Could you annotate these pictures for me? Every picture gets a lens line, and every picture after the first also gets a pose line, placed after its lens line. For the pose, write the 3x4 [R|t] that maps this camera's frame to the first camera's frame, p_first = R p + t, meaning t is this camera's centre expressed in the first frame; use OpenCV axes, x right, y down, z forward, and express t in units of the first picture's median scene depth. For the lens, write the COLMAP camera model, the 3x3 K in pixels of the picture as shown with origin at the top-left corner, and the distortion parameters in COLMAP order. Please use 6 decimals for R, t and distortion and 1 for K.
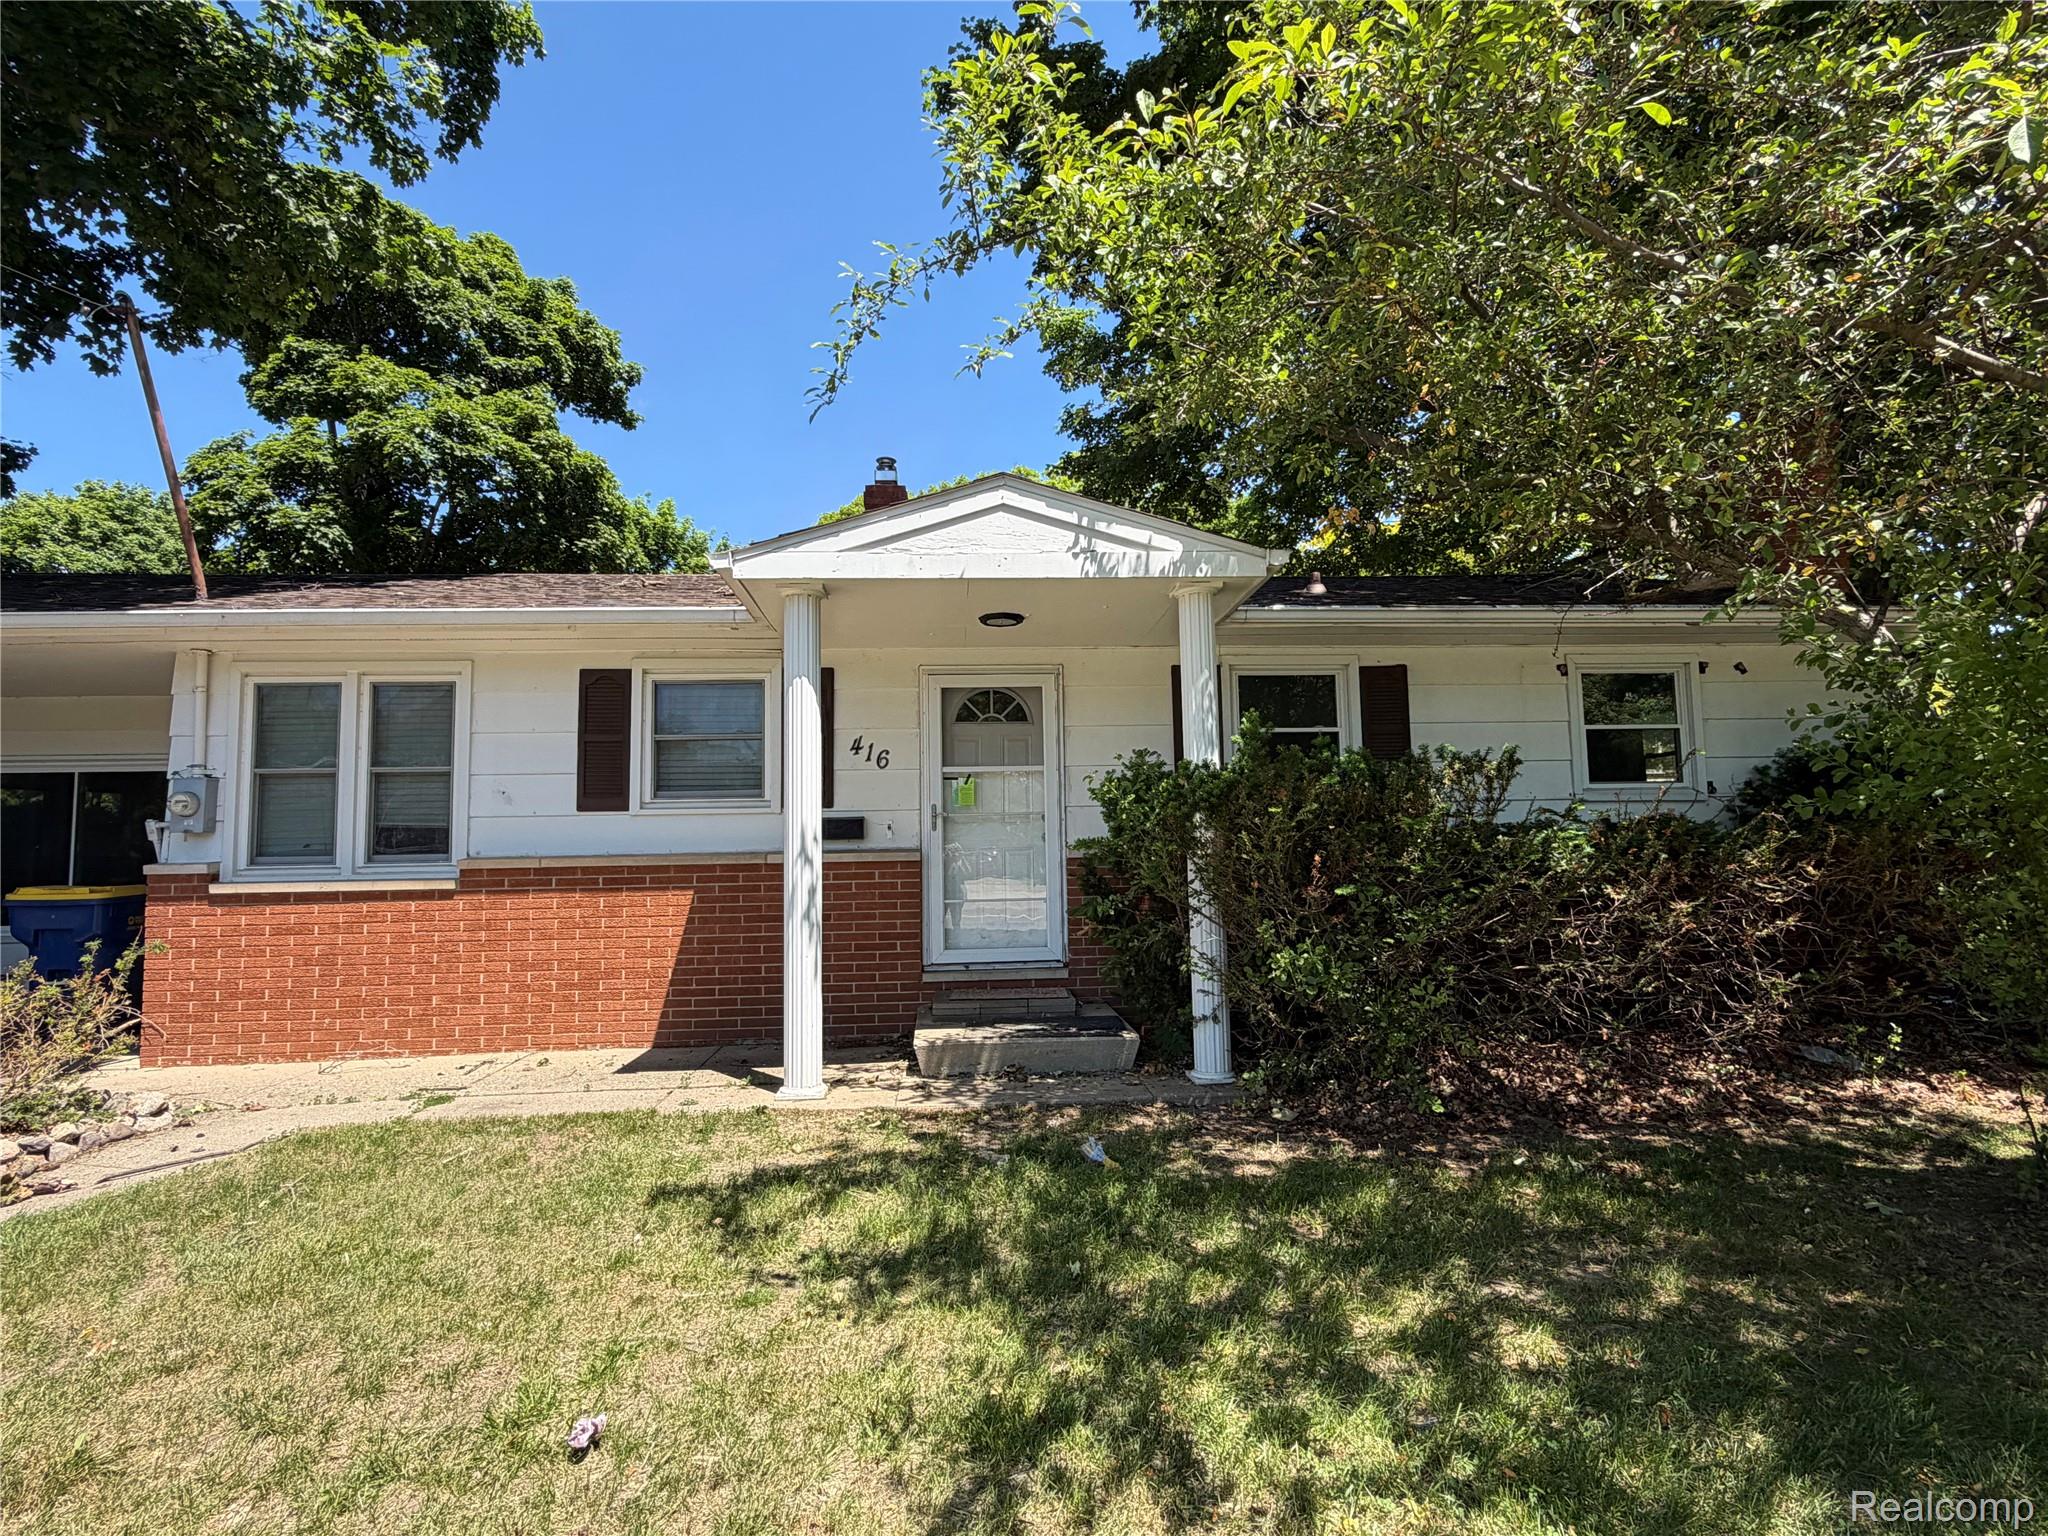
lens RADIAL K [[1026.0, 0, 1024.0], [0, 1026.0, 768.0], [0, 0, 1]] dist [-0.002689, -0.000679]
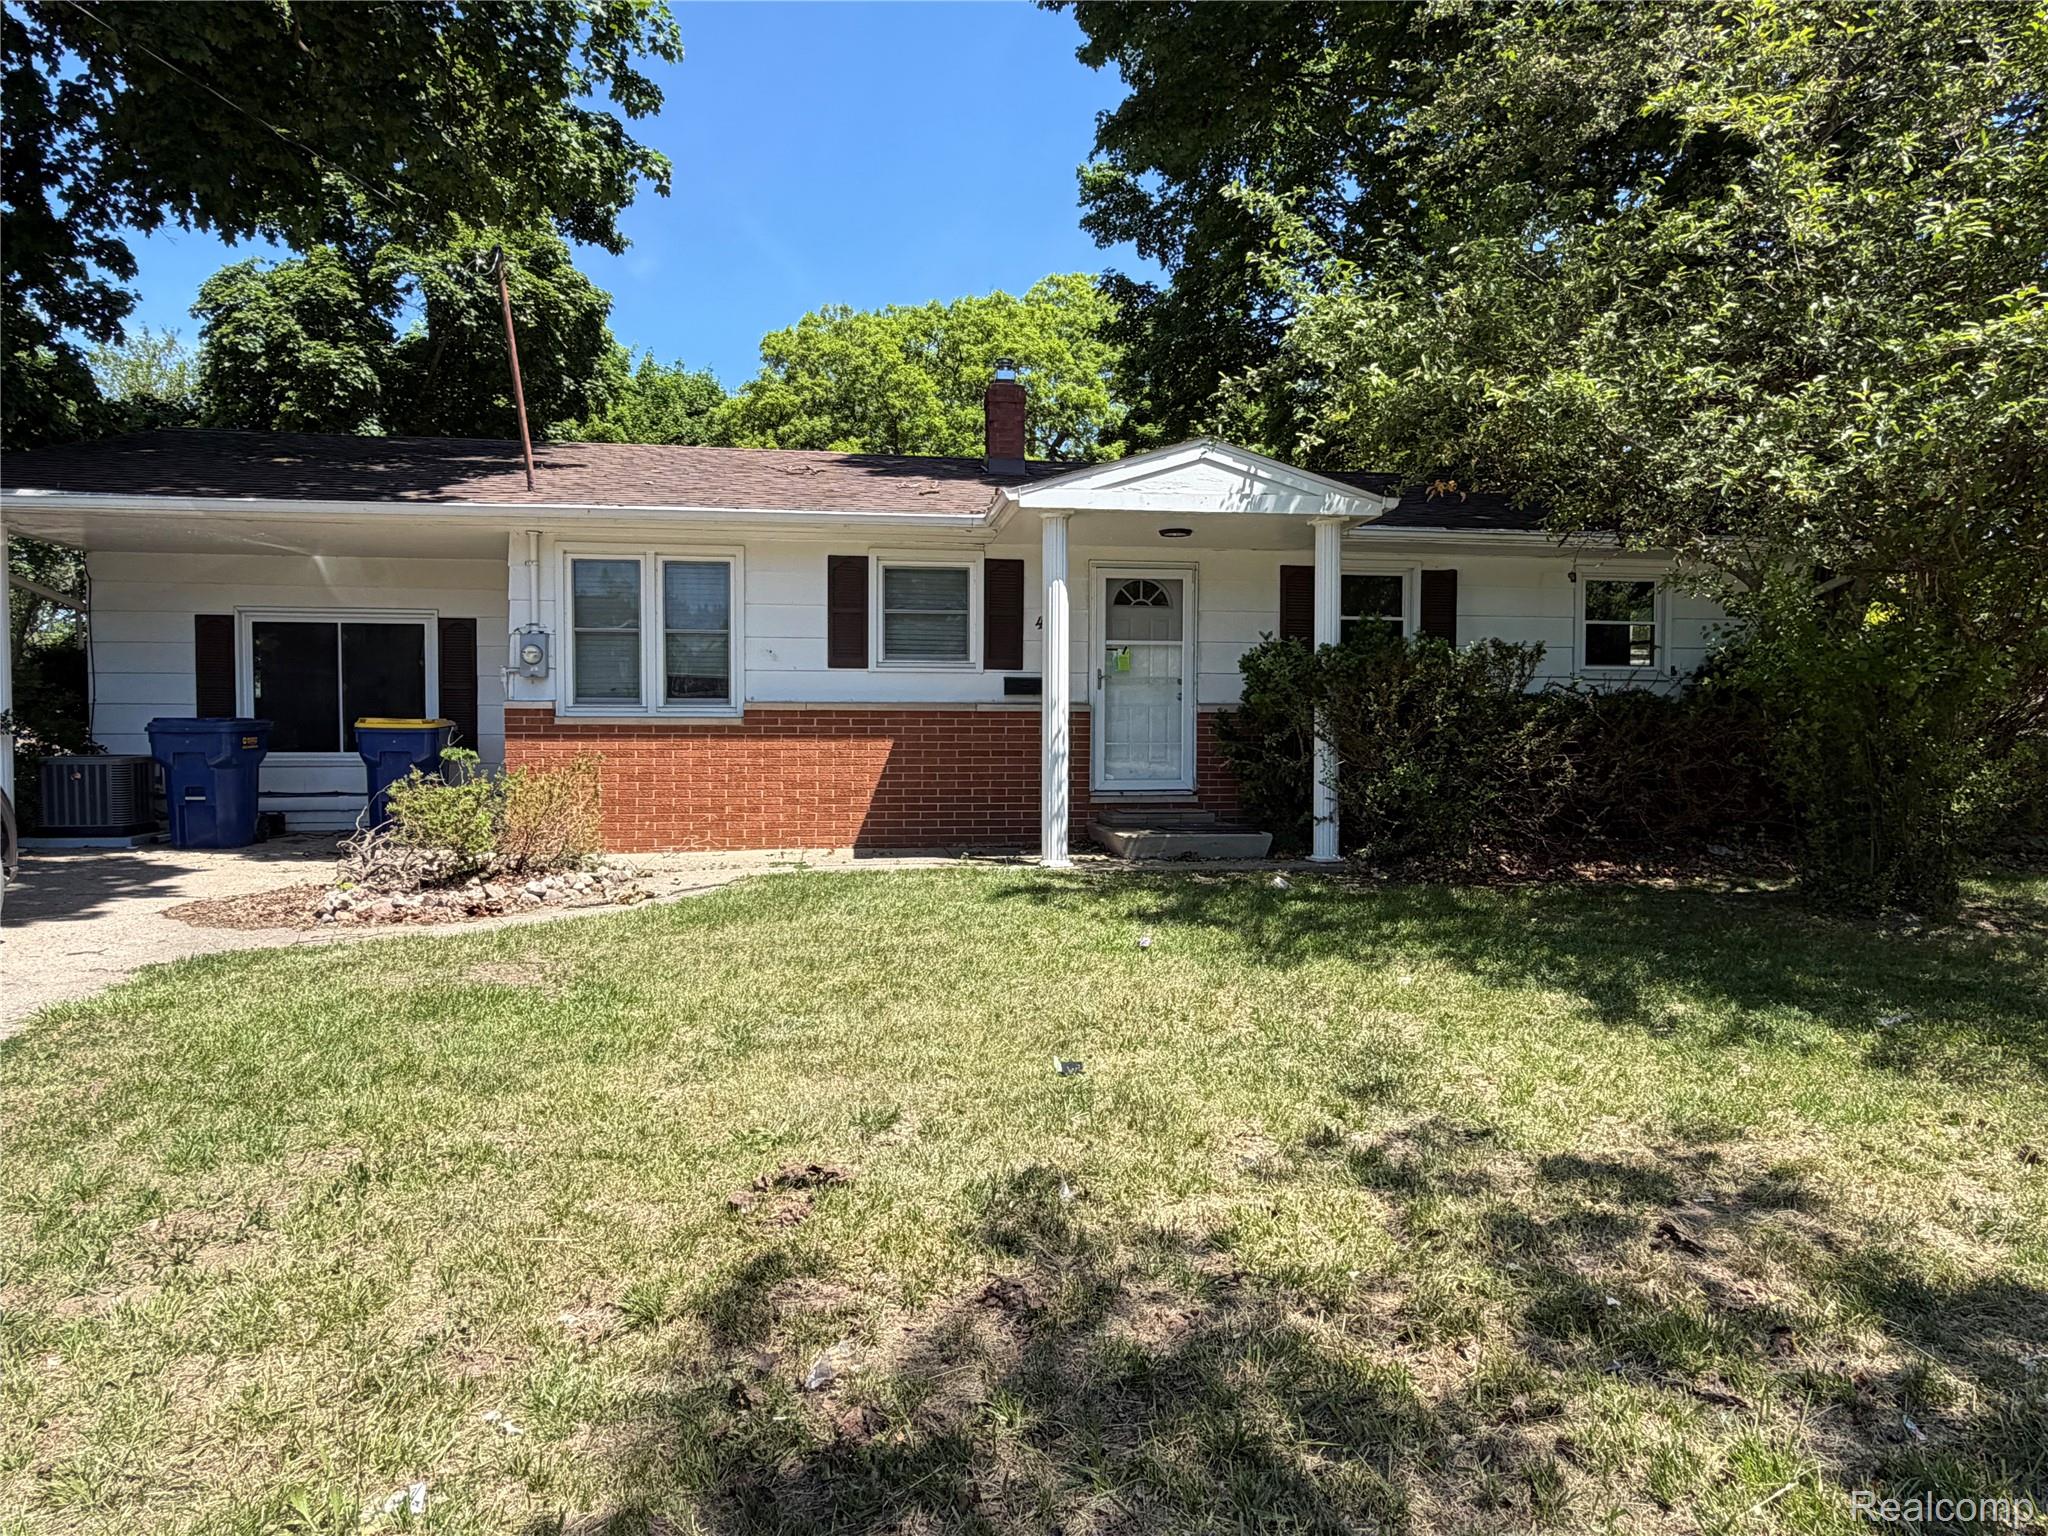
lens RADIAL K [[1218.0, 0, 1024.0], [0, 1218.0, 768.0], [0, 0, 1]] dist [-0.000419, 0.000728]
pose [[0.996667, 0.018702, 0.079411, -0.309247], [-0.027635, 0.993220, 0.112919, -0.011857], [-0.076760, -0.114737, 0.990426, -0.544627]]
